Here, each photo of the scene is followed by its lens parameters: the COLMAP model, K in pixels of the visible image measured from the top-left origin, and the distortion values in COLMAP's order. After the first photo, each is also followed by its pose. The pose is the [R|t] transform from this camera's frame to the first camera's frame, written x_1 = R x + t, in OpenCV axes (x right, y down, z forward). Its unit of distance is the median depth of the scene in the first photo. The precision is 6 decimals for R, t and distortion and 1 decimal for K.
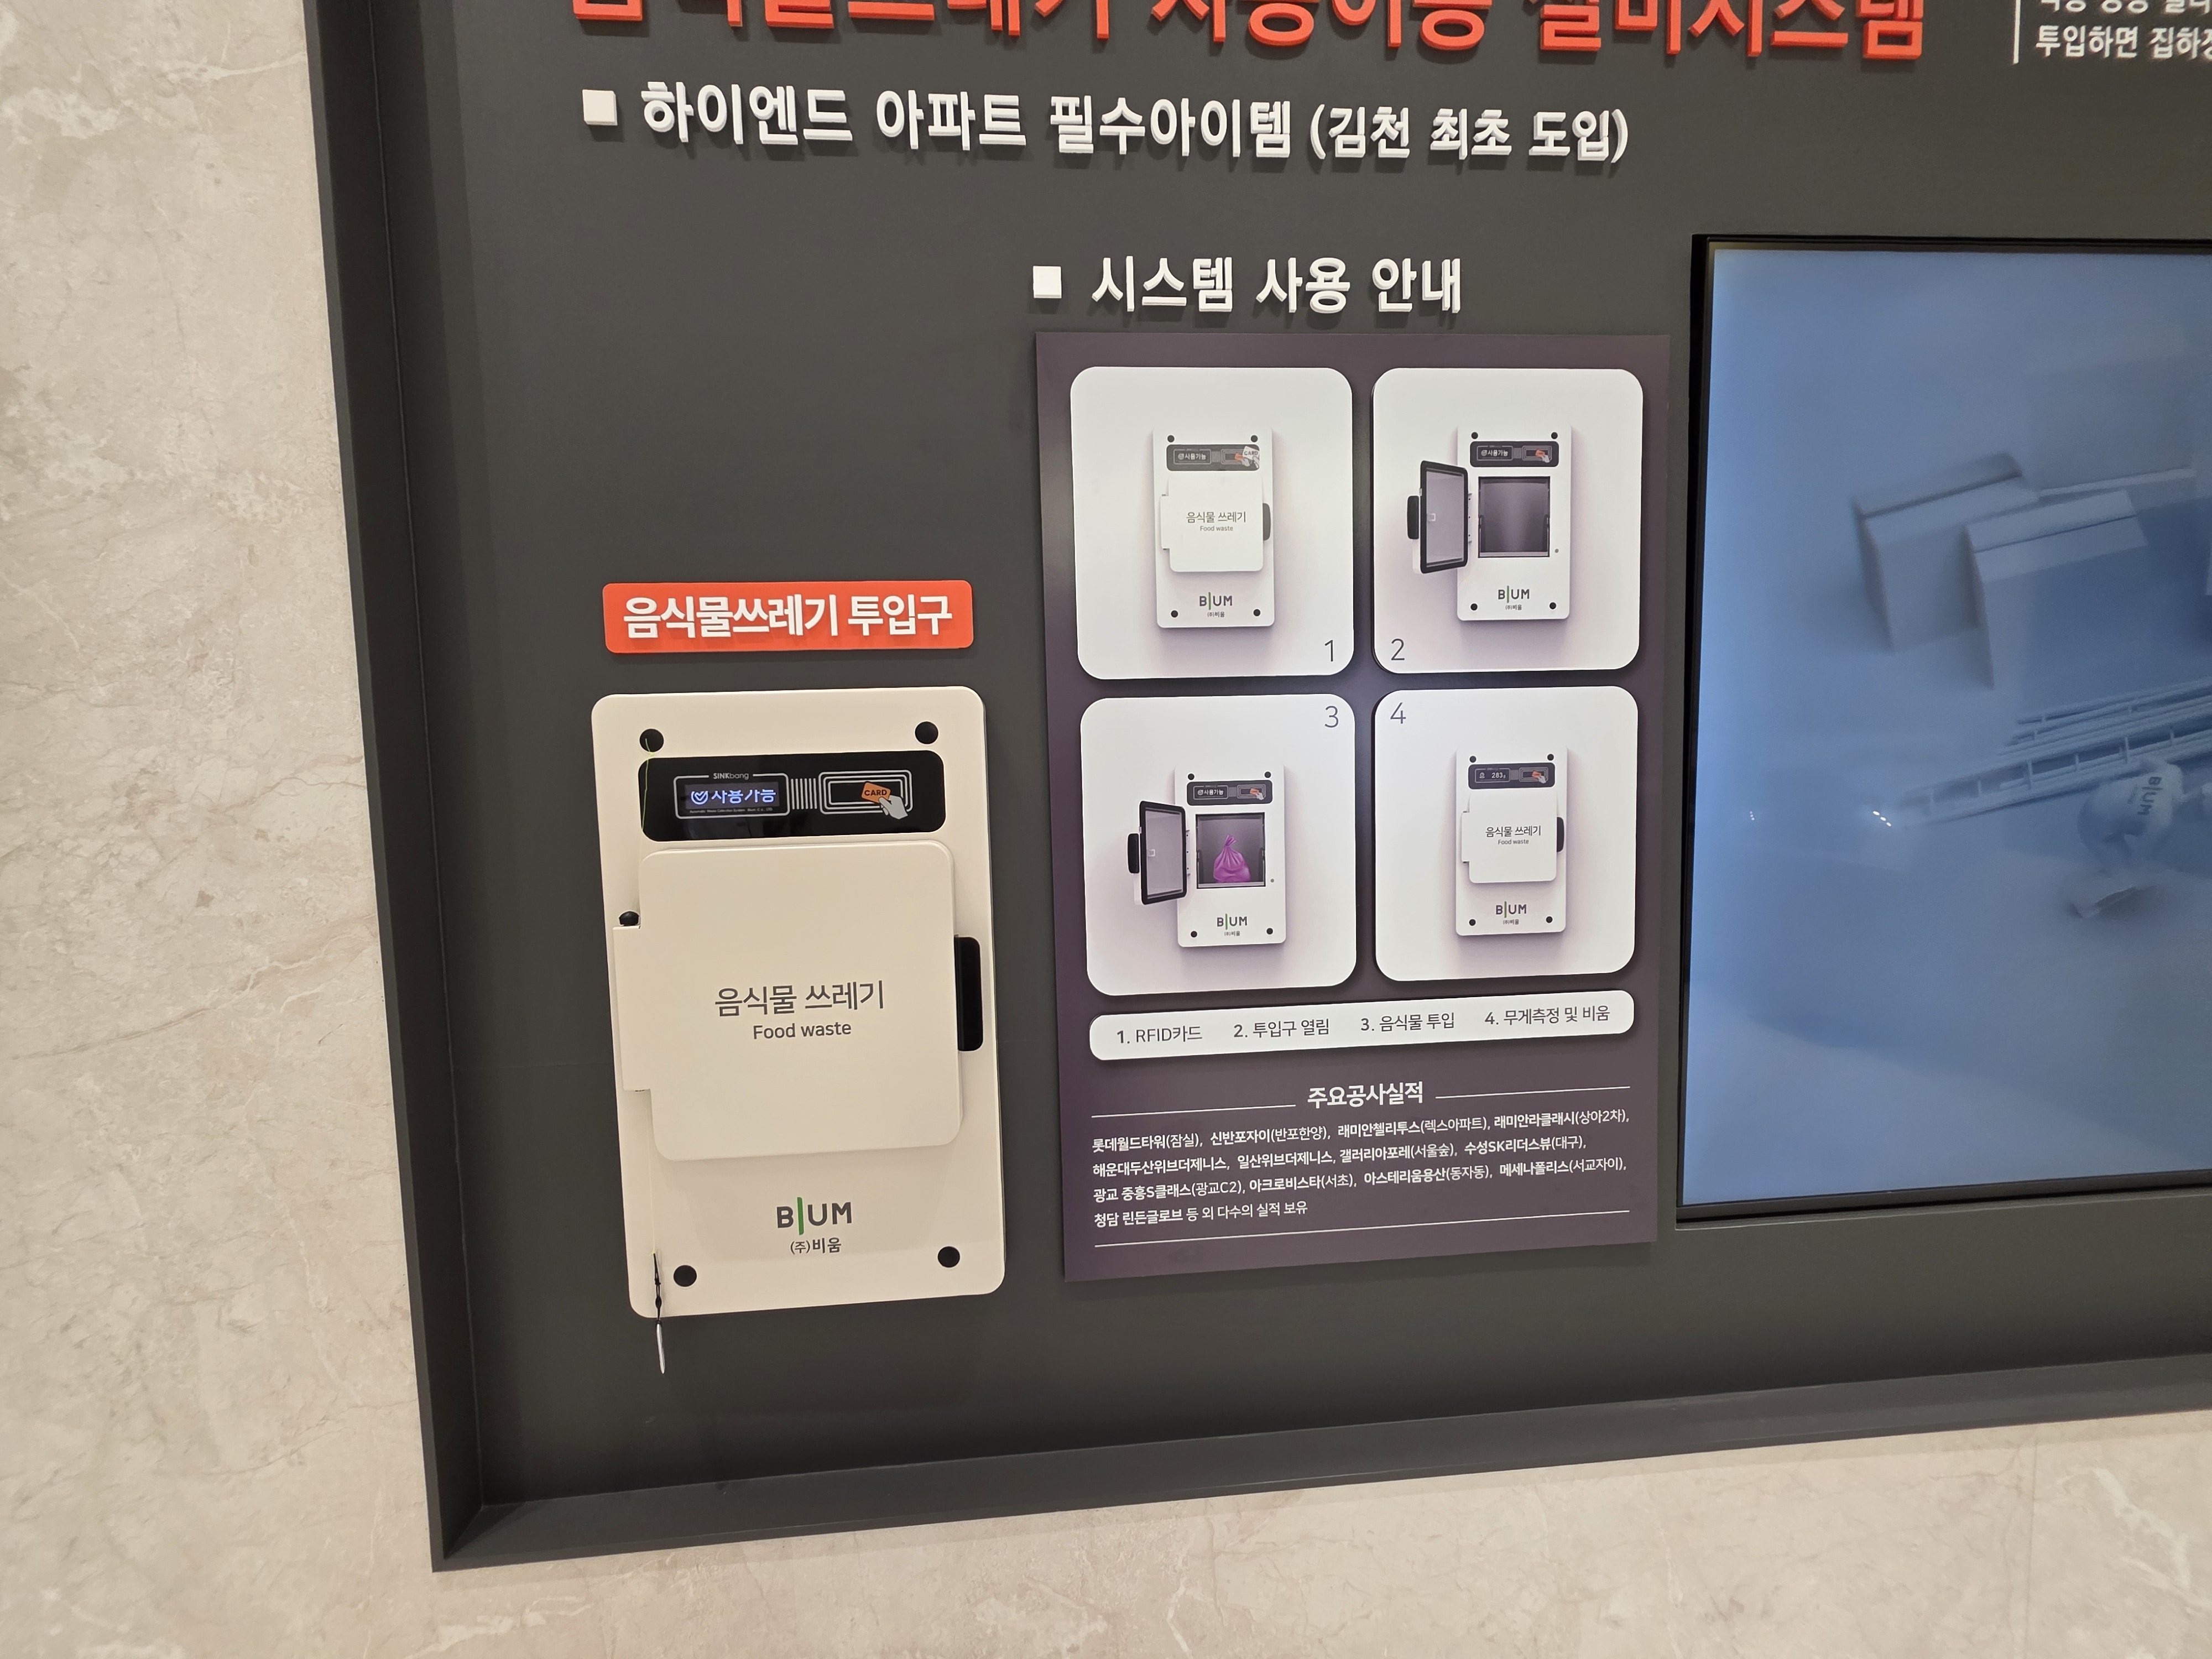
lens RADIAL K [[884.6, 0, 1062.0], [0, 884.6, 874.9], [0, 0, 1]] dist [0.001801, 0.000709]
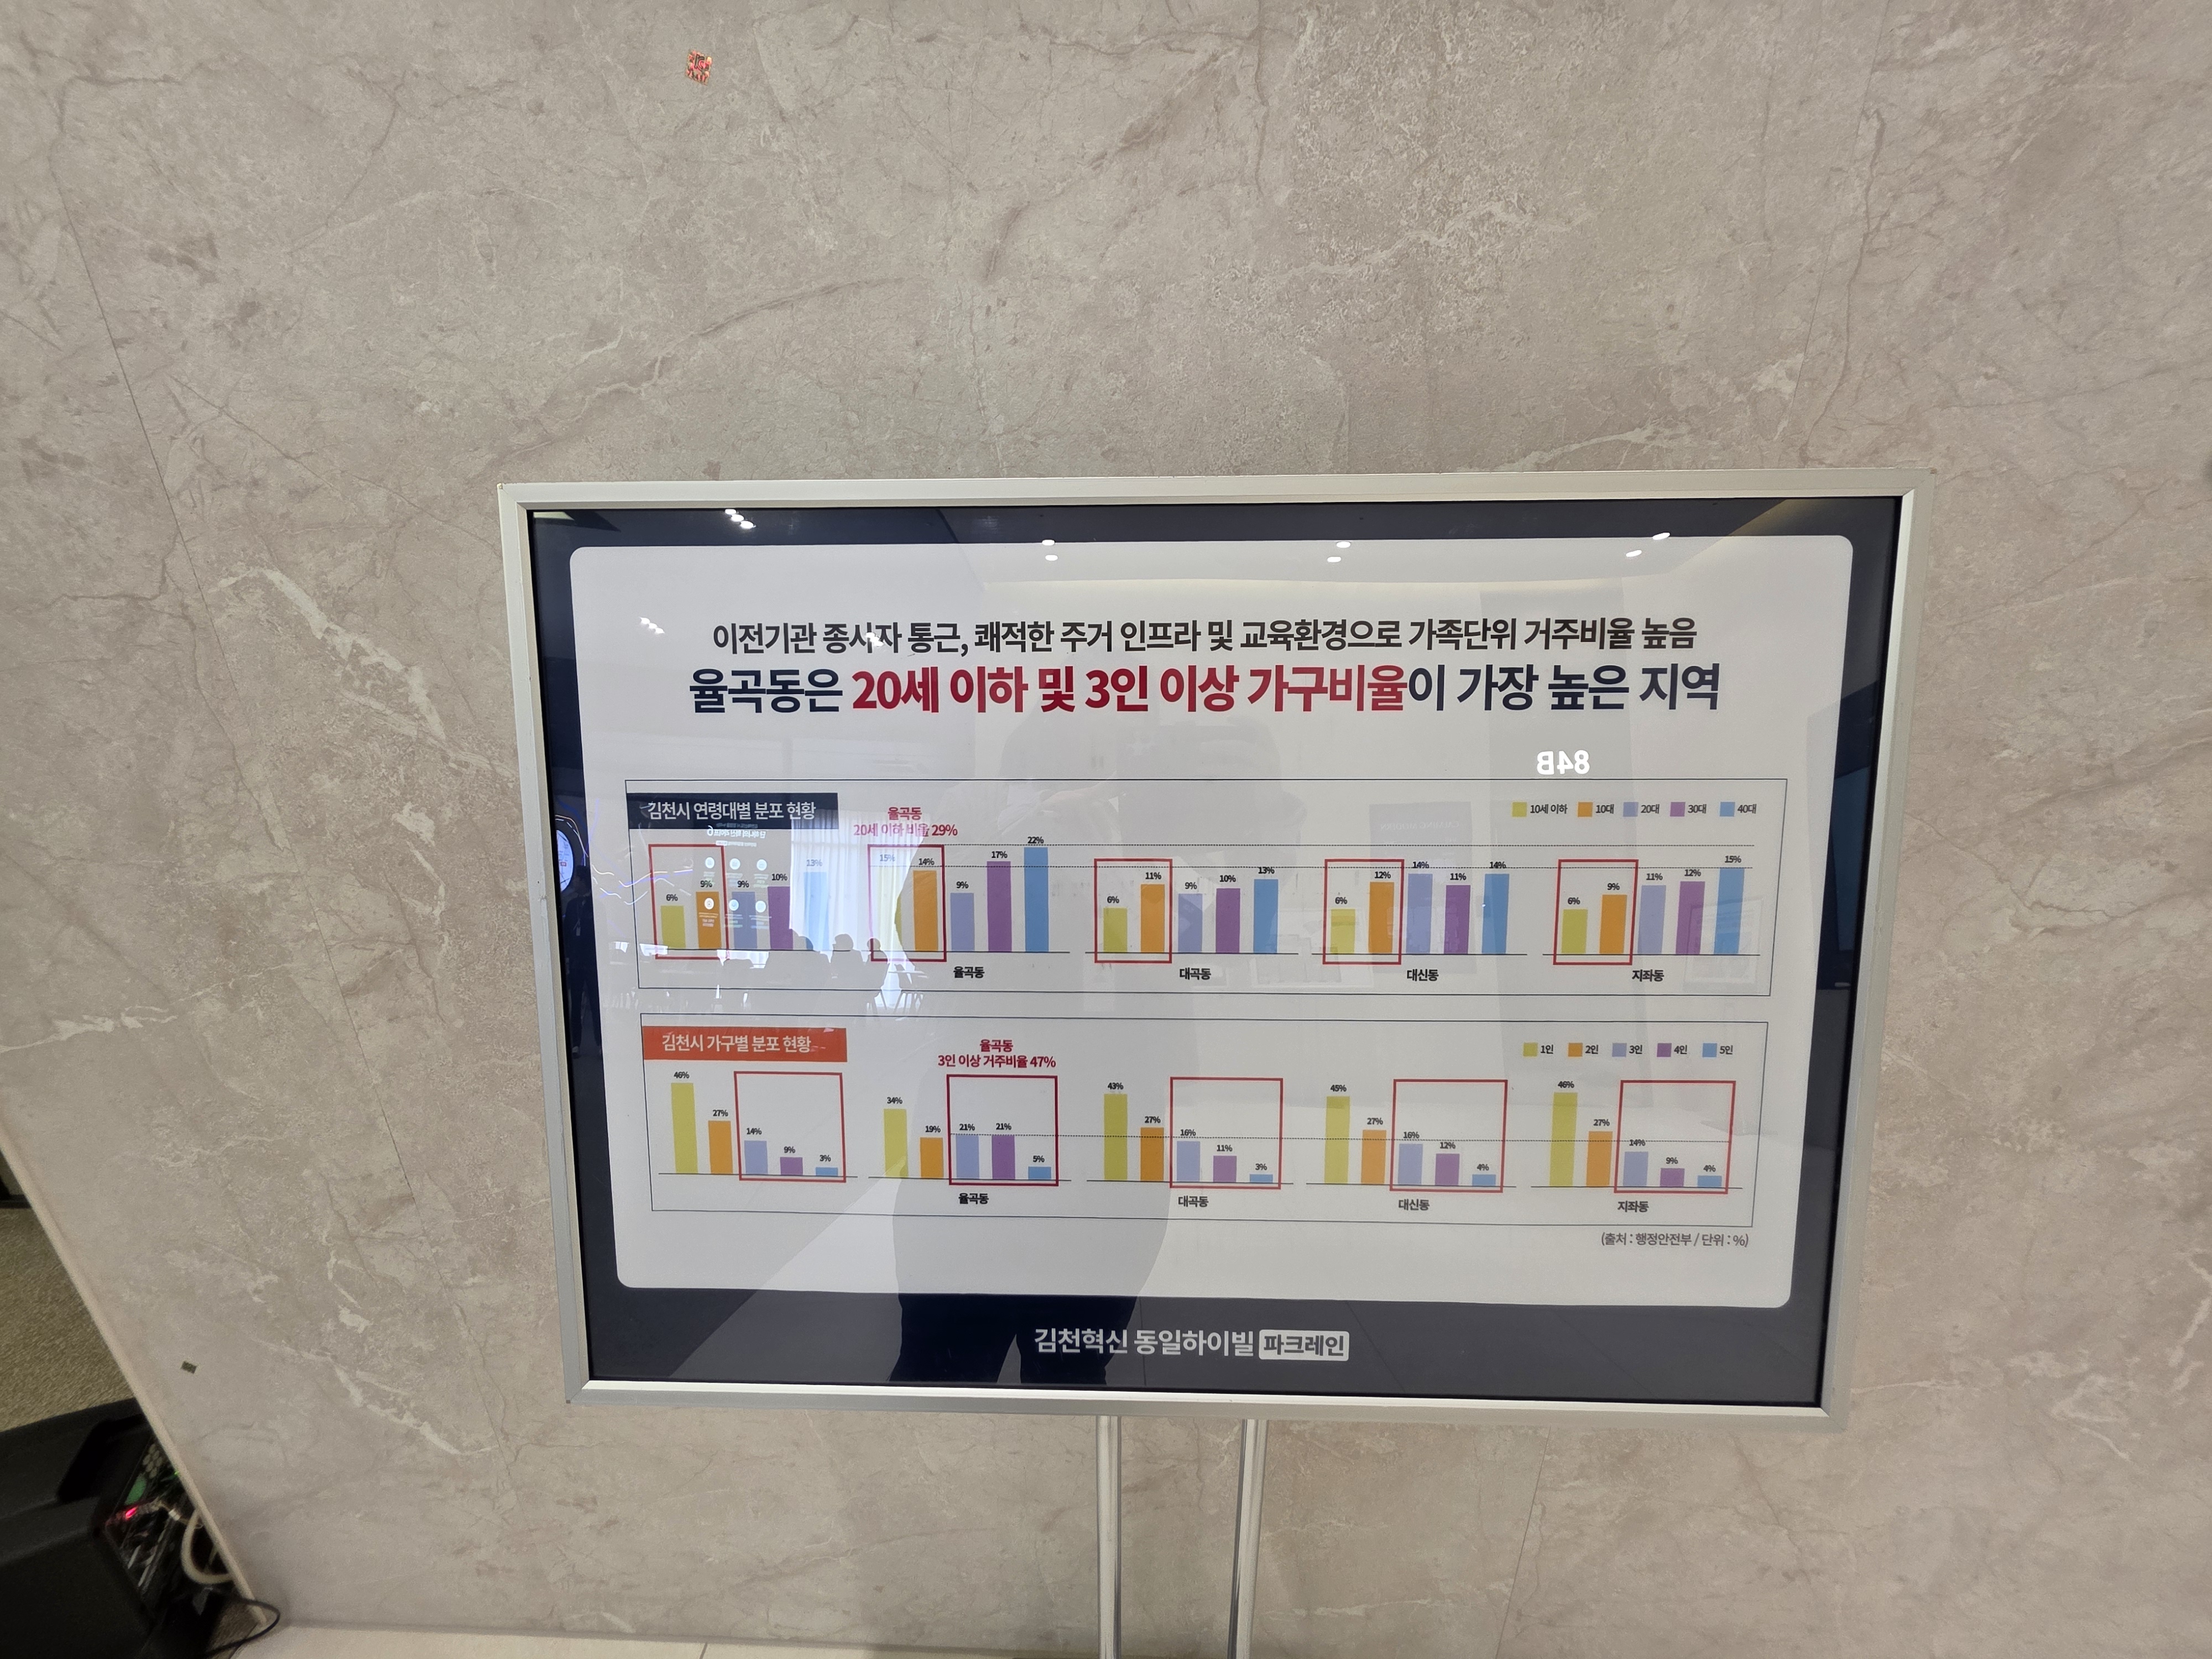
lens RADIAL K [[884.6, 0, 1105.1], [0, 884.6, 825.9], [0, 0, 1]] dist [0.001801, 0.000709]
pose [[0.995142, 0.058470, -0.079203, 1.952325], [-0.034187, 0.959701, 0.278934, 0.631021], [0.092320, -0.274872, 0.957038, 0.248749]]
